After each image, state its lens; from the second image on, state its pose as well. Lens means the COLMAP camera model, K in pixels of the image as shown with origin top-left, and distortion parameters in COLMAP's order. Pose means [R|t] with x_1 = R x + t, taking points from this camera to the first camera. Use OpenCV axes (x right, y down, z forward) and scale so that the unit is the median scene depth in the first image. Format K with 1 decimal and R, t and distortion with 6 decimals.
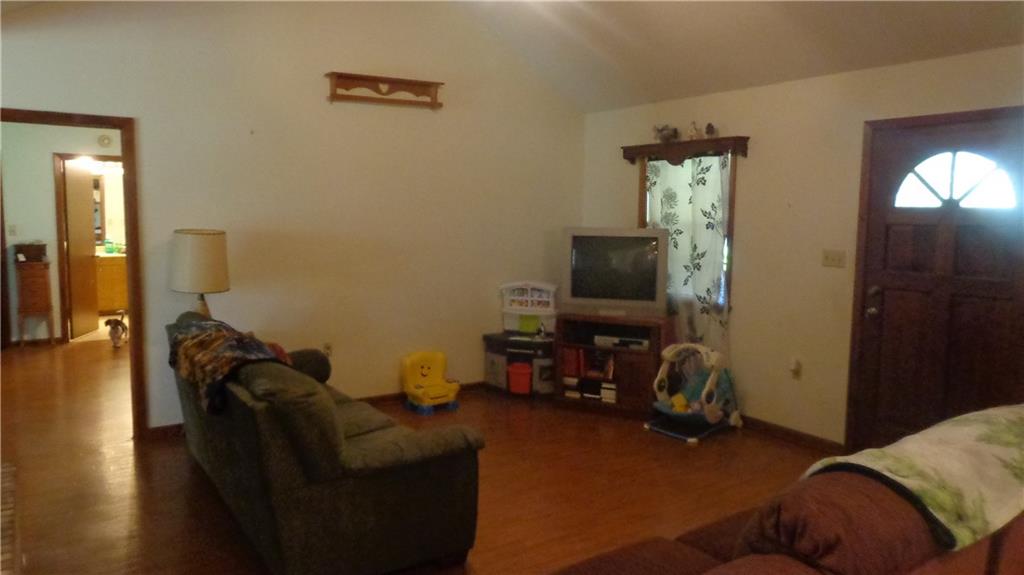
lens RADIAL K [[722.3, 0, 508.8], [0, 722.3, 286.5], [0, 0, 1]] dist [-0.005229, 0.017145]
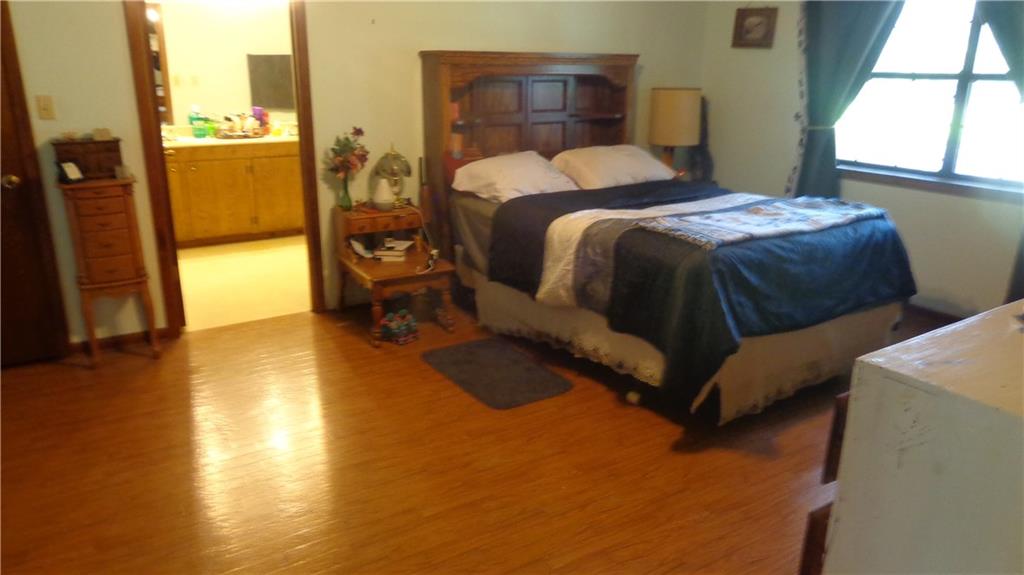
lens RADIAL K [[722.3, 0, 516.4], [0, 722.3, 285.9], [0, 0, 1]] dist [-0.005229, 0.017145]
pose [[0.999517, 0.003403, -0.030878, -0.373737], [0.002523, 0.981805, 0.189874, -0.053405], [0.030962, -0.189860, 0.981323, 0.539550]]
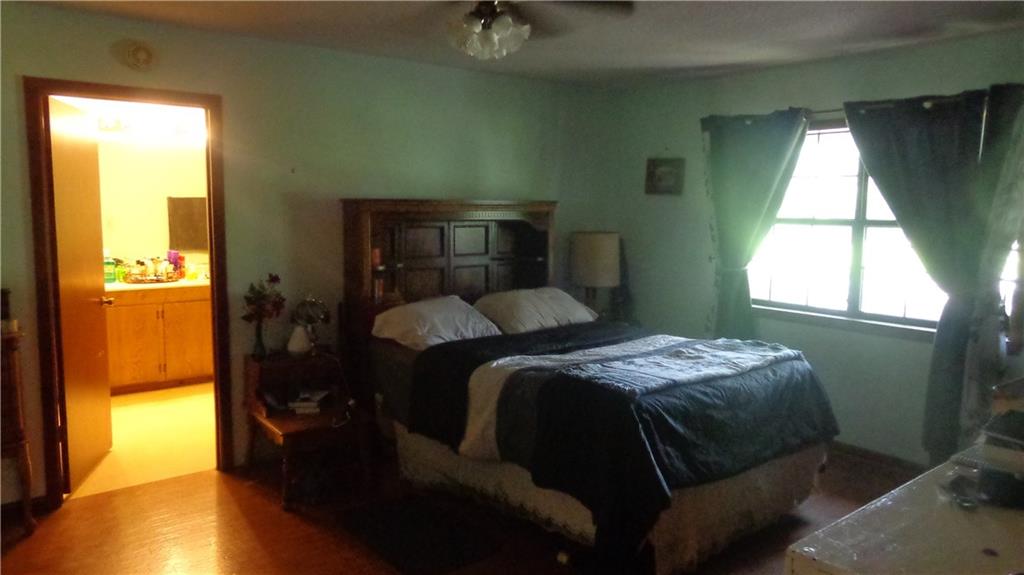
lens RADIAL K [[722.3, 0, 520.2], [0, 722.3, 279.0], [0, 0, 1]] dist [-0.005229, 0.017145]
pose [[0.997498, -0.012819, 0.069522, -0.366799], [0.012930, 0.999916, -0.001138, -0.061602], [-0.069502, 0.002034, 0.997580, 0.553203]]
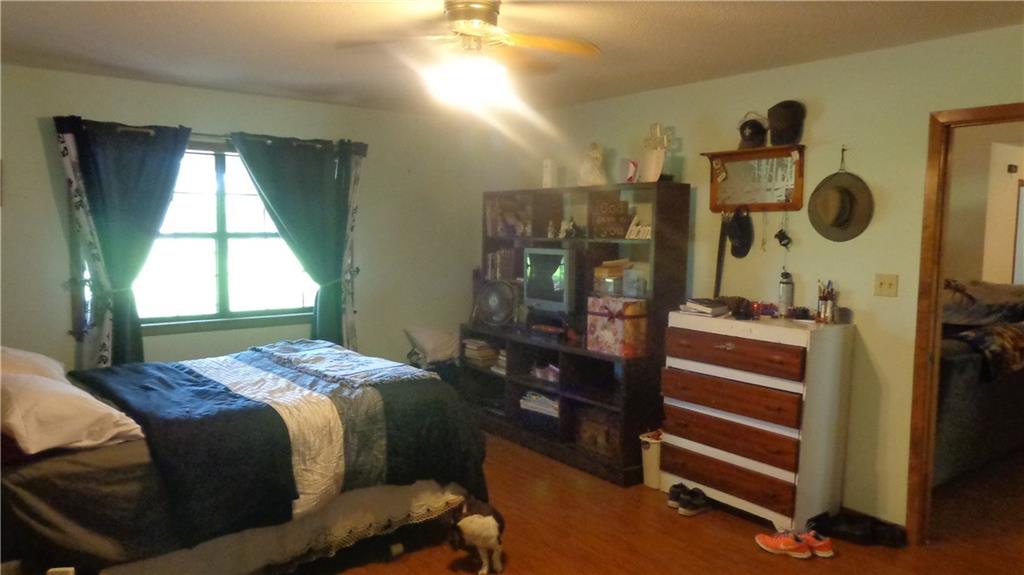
lens RADIAL K [[722.3, 0, 512.2], [0, 722.3, 292.4], [0, 0, 1]] dist [-0.005229, 0.017145]
pose [[-0.062093, -0.110131, 0.991976, -0.749624], [0.098205, 0.988396, 0.115881, -0.104548], [-0.993227, 0.104613, -0.050557, 0.901979]]
